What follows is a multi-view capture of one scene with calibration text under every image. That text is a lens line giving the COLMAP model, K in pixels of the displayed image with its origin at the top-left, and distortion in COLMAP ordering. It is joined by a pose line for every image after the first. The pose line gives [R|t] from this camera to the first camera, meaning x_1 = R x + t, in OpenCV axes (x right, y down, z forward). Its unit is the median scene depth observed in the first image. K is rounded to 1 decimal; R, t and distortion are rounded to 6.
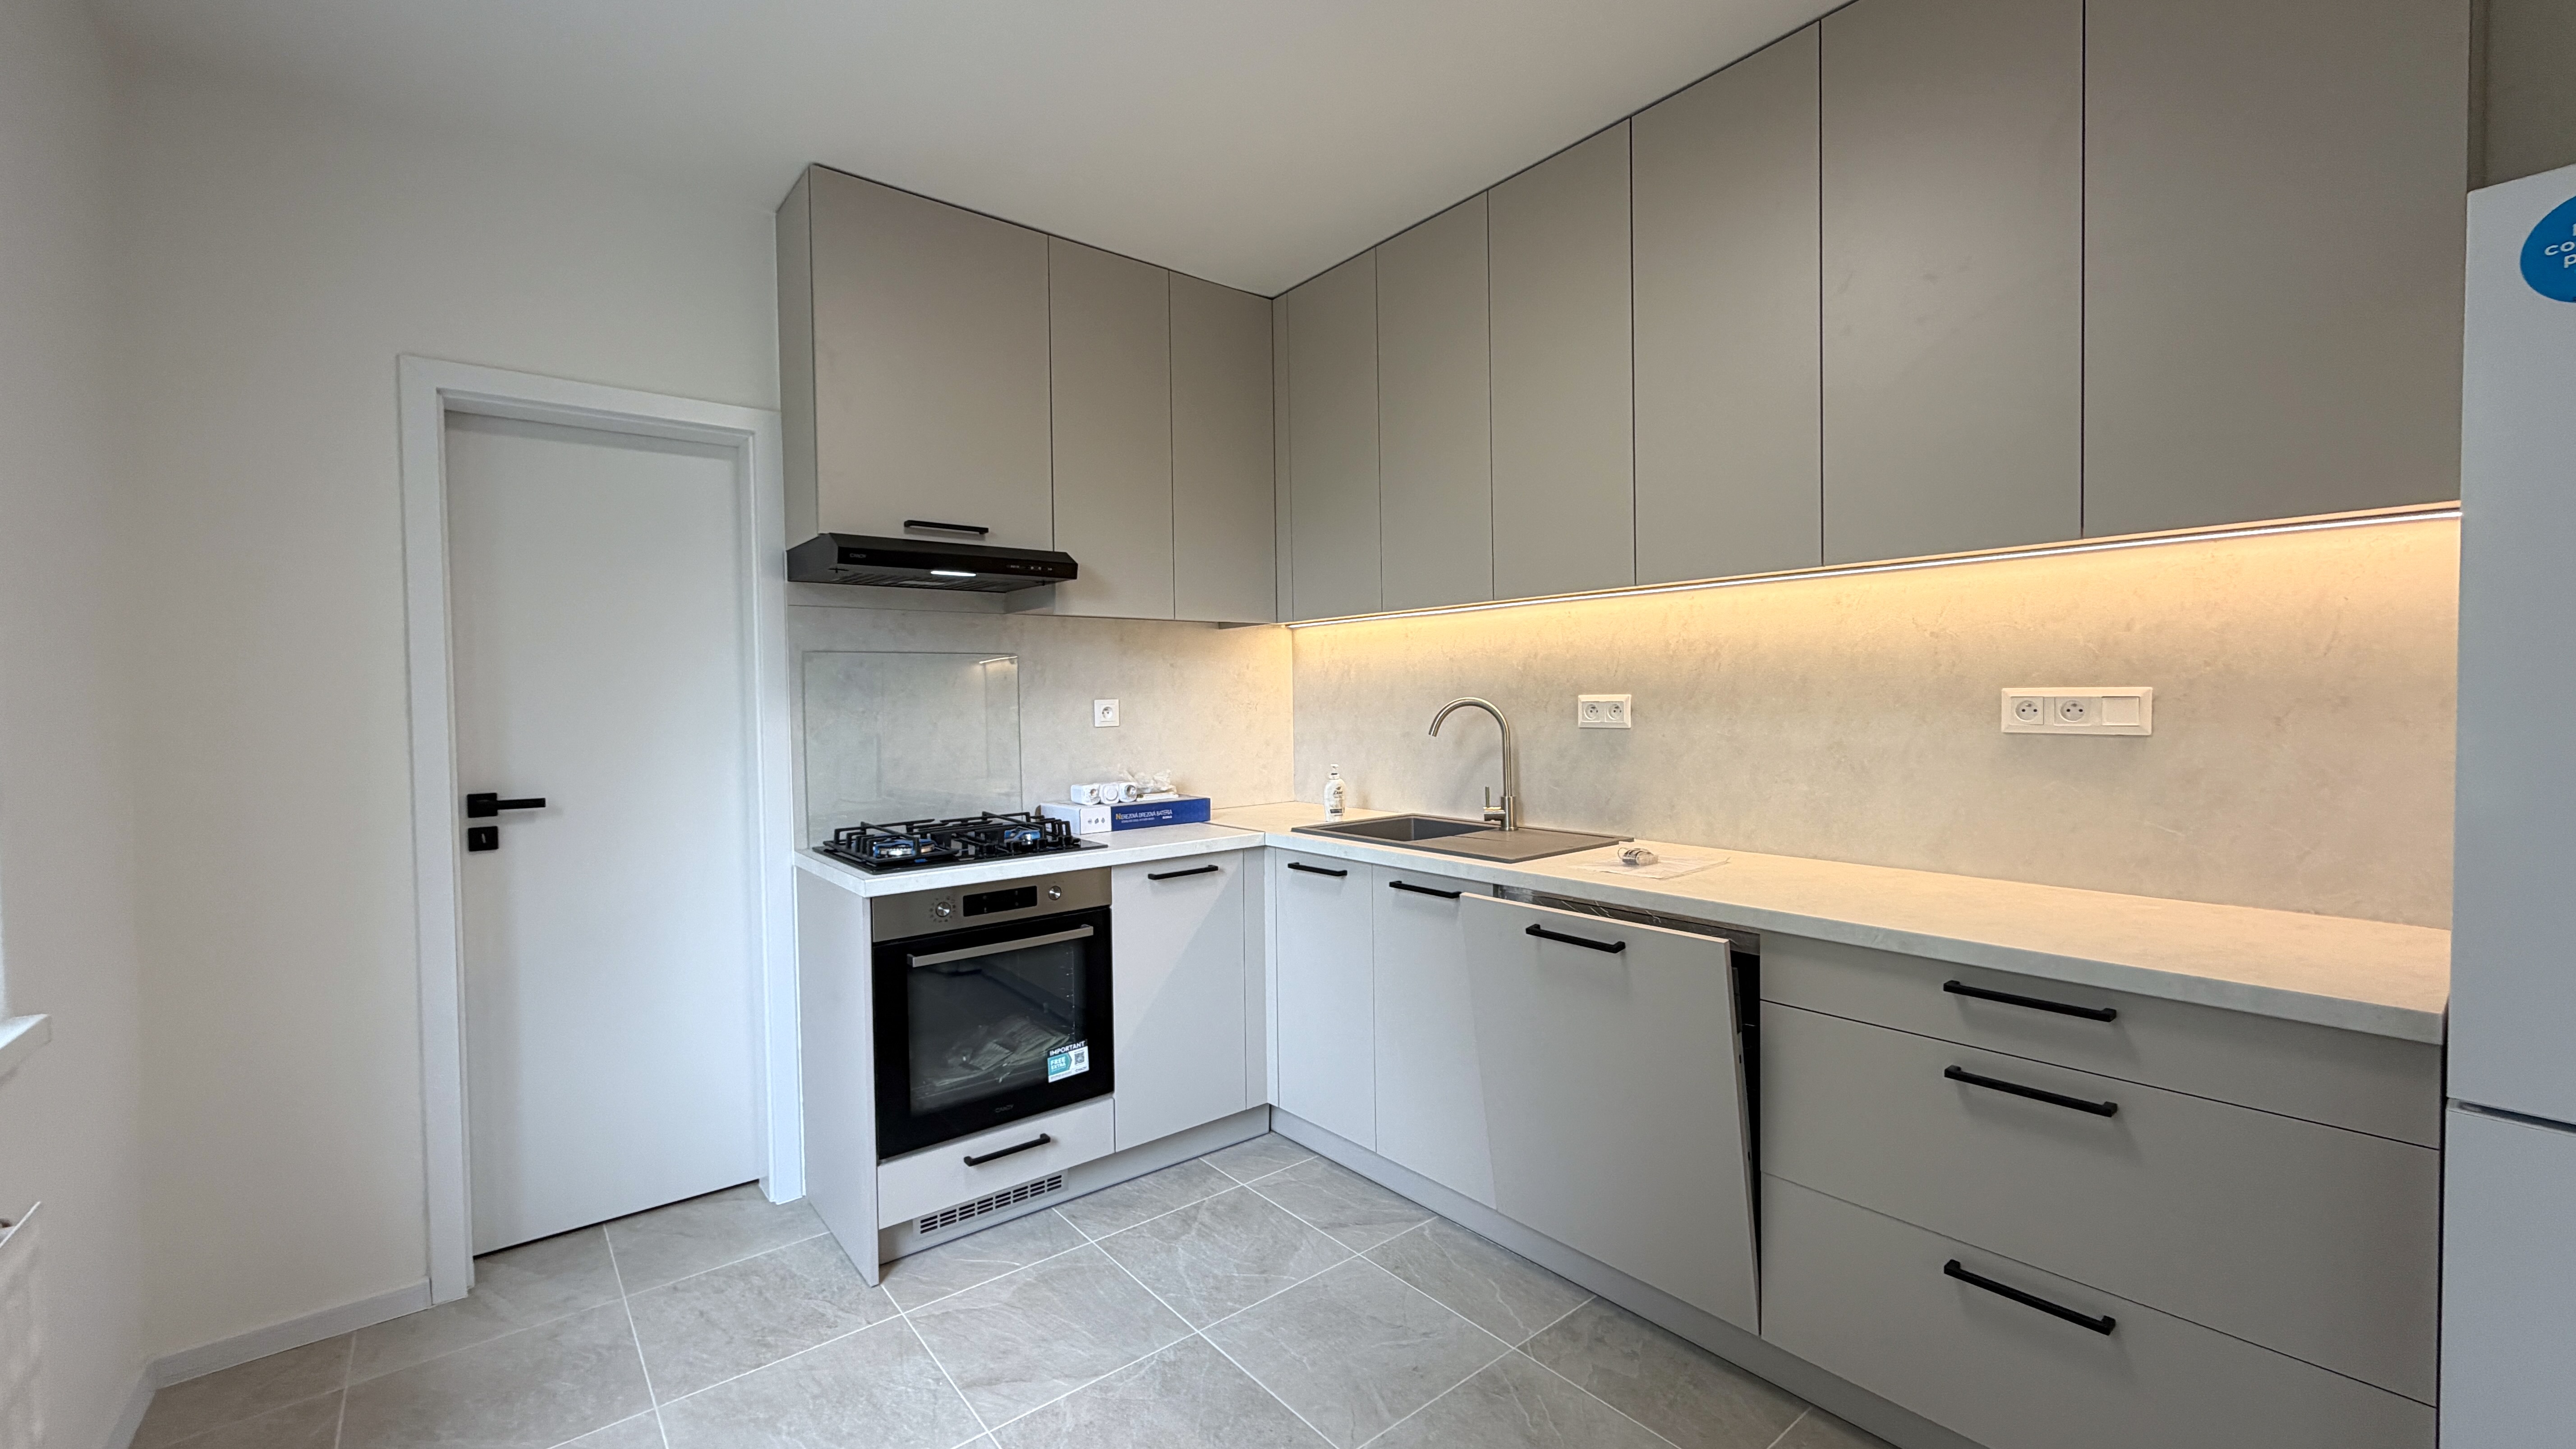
lens RADIAL K [[1021.6, 0, 1281.2], [0, 1021.6, 718.4], [0, 0, 1]] dist [0.000226, -0.000138]
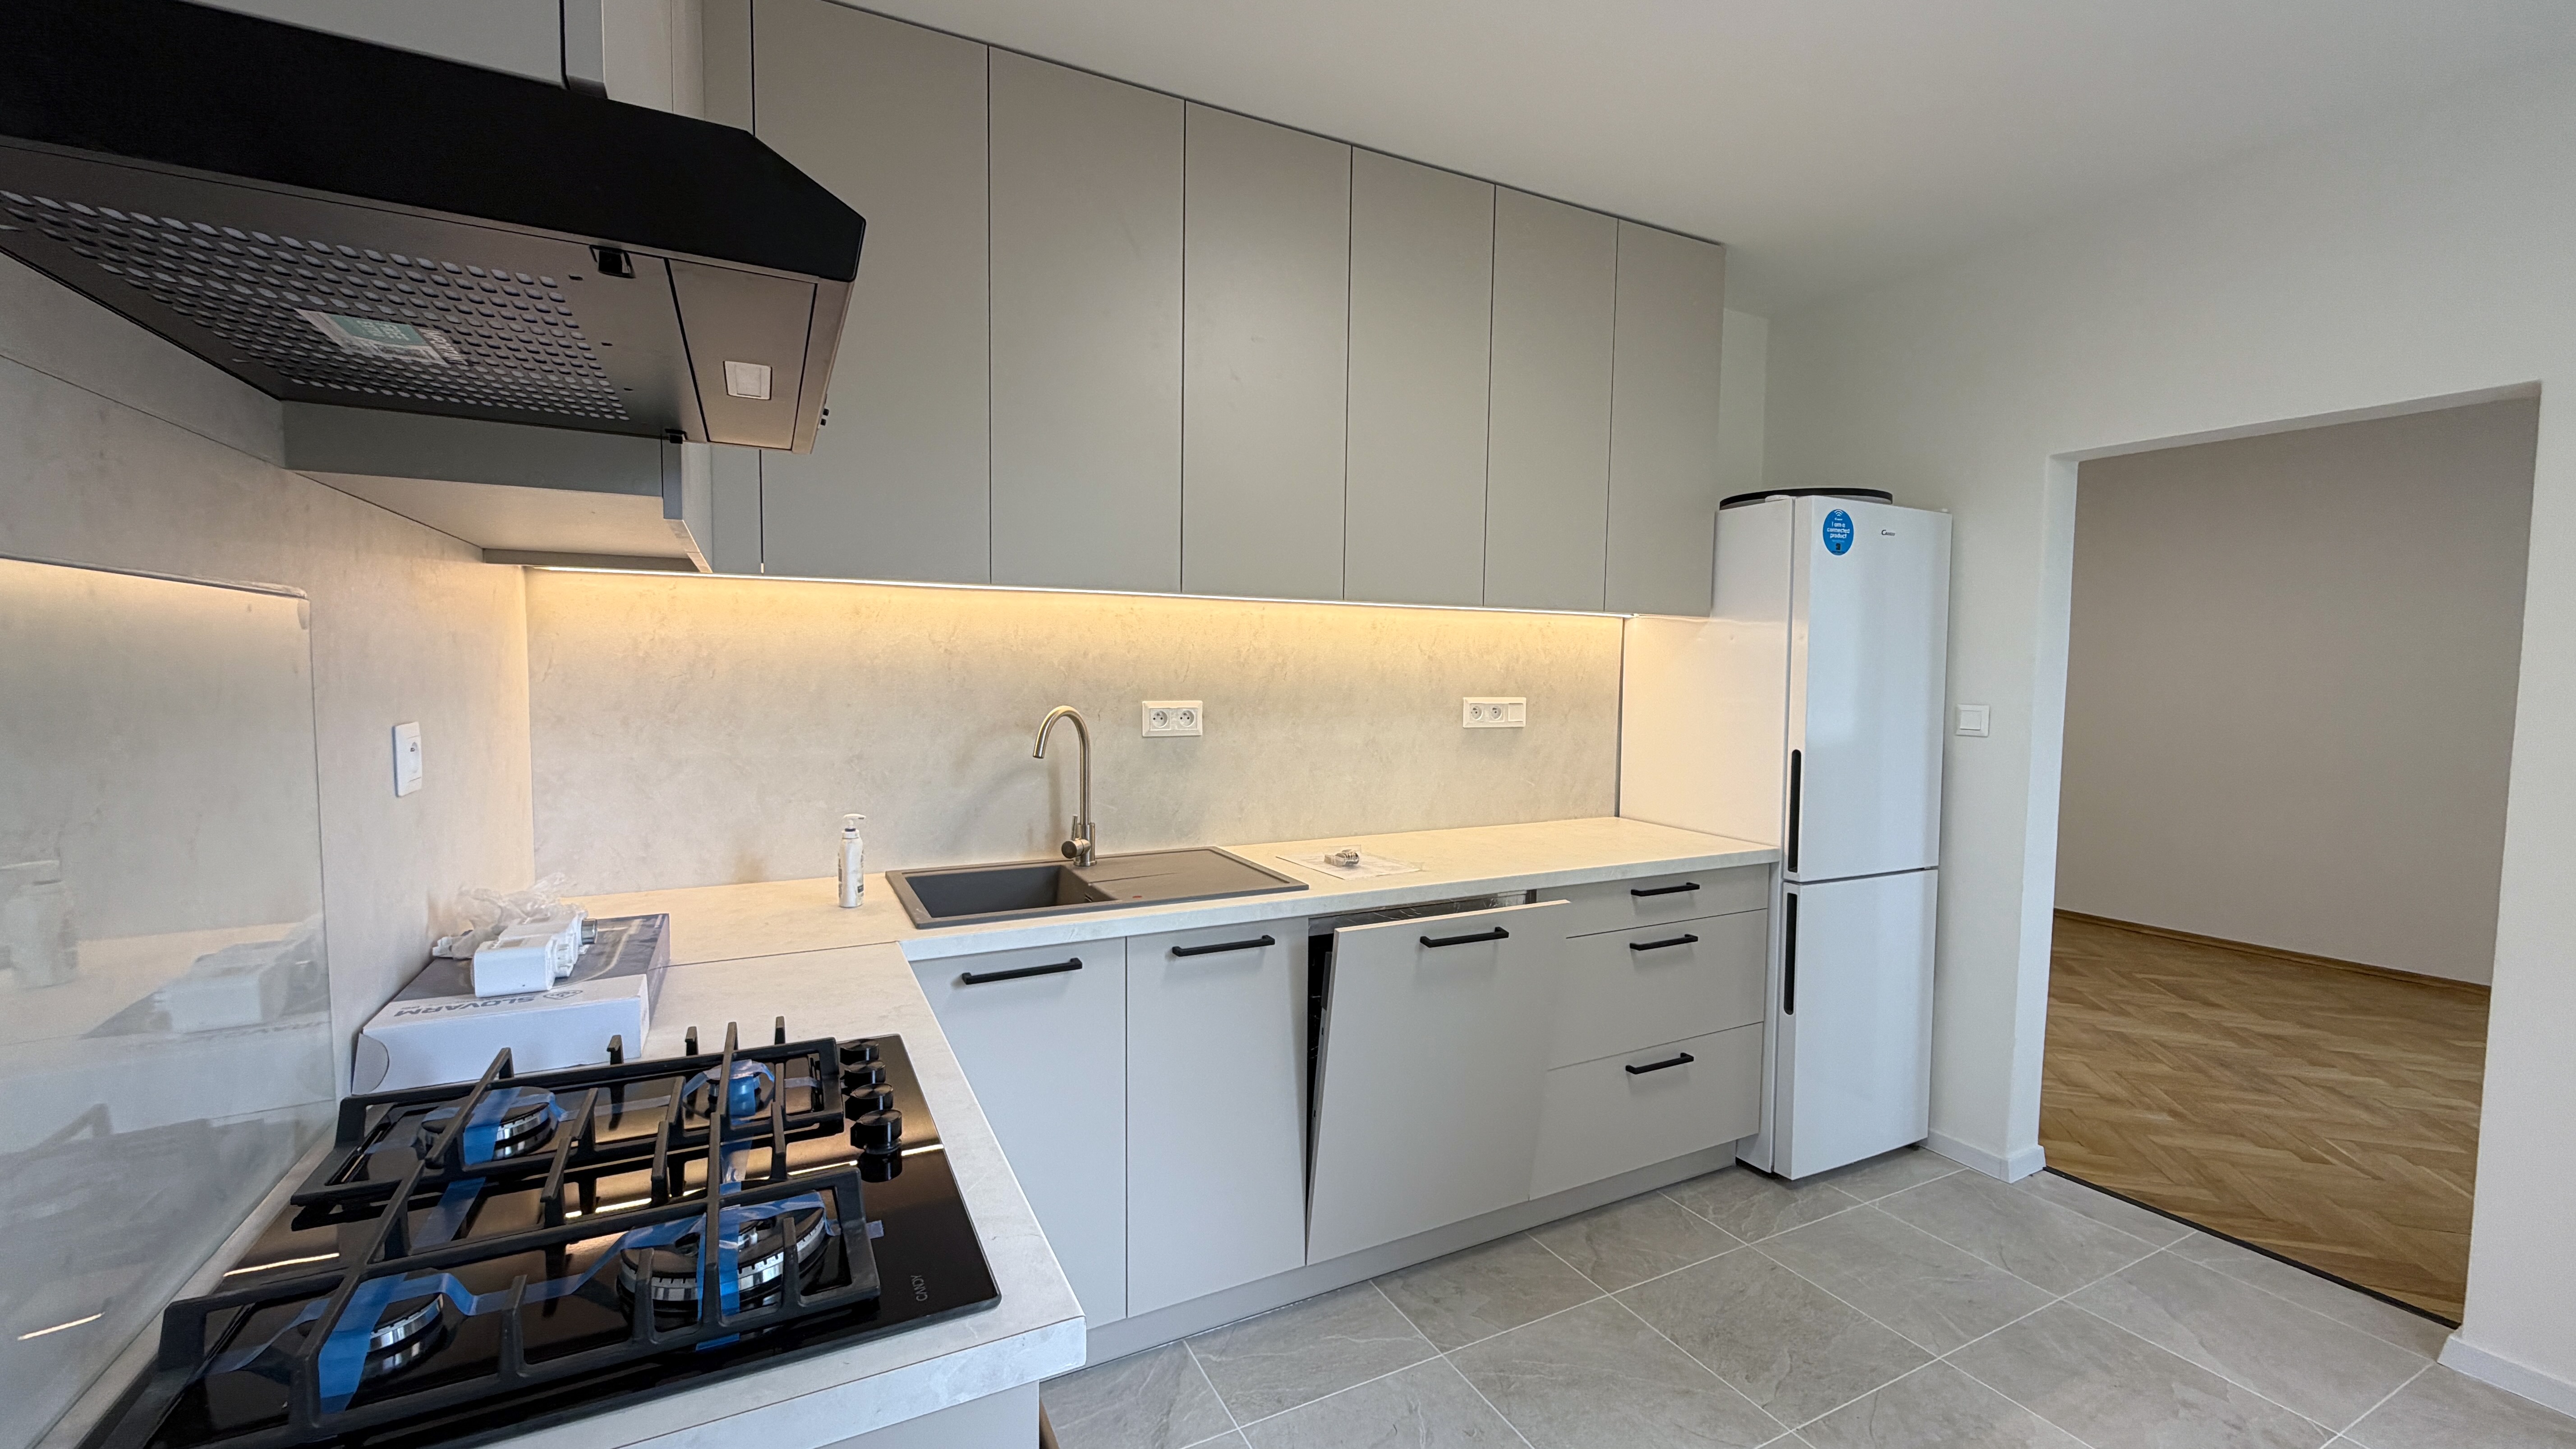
lens RADIAL K [[1001.5, 0, 1251.4], [0, 1001.5, 749.2], [0, 0, 1]] dist [0.000695, 0.000000]
pose [[0.219584, -0.035494, 0.974948, -0.594017], [0.024571, 0.999222, 0.030844, -0.005590], [-0.975284, 0.017183, 0.220285, 0.764805]]
